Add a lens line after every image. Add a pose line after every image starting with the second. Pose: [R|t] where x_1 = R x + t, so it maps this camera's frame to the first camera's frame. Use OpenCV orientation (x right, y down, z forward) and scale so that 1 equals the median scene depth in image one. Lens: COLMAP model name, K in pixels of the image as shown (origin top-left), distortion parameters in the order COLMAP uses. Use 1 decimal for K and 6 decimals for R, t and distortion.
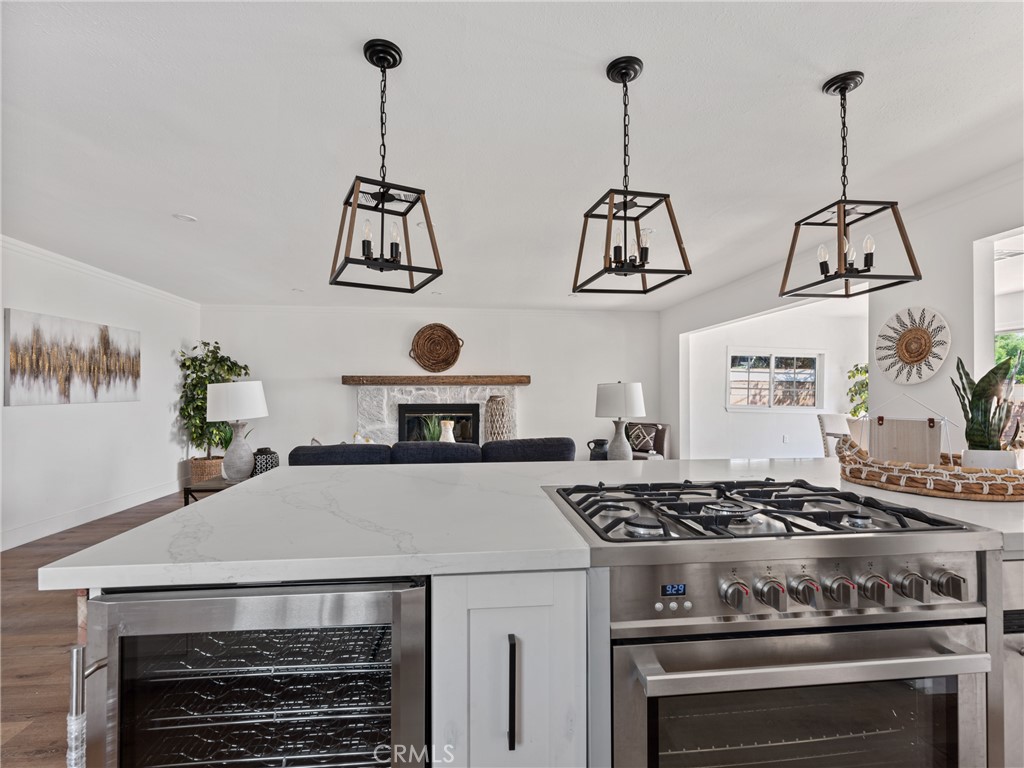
lens RADIAL K [[468.1, 0, 513.5], [0, 468.1, 386.6], [0, 0, 1]] dist [0.004546, 0.000473]
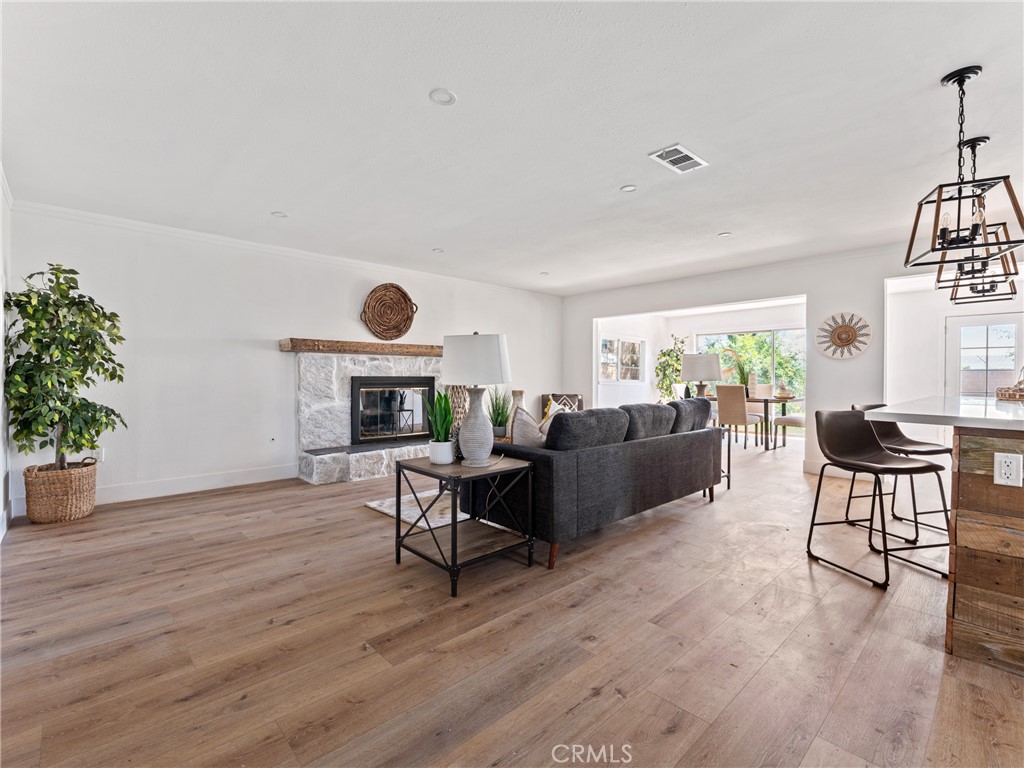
lens RADIAL K [[468.1, 0, 509.4], [0, 468.1, 383.1], [0, 0, 1]] dist [0.004546, 0.000473]
pose [[0.798285, -0.005193, 0.602257, -0.520731], [-0.011701, 0.999640, 0.024129, 0.025845], [-0.602166, -0.026308, 0.797937, 0.179403]]
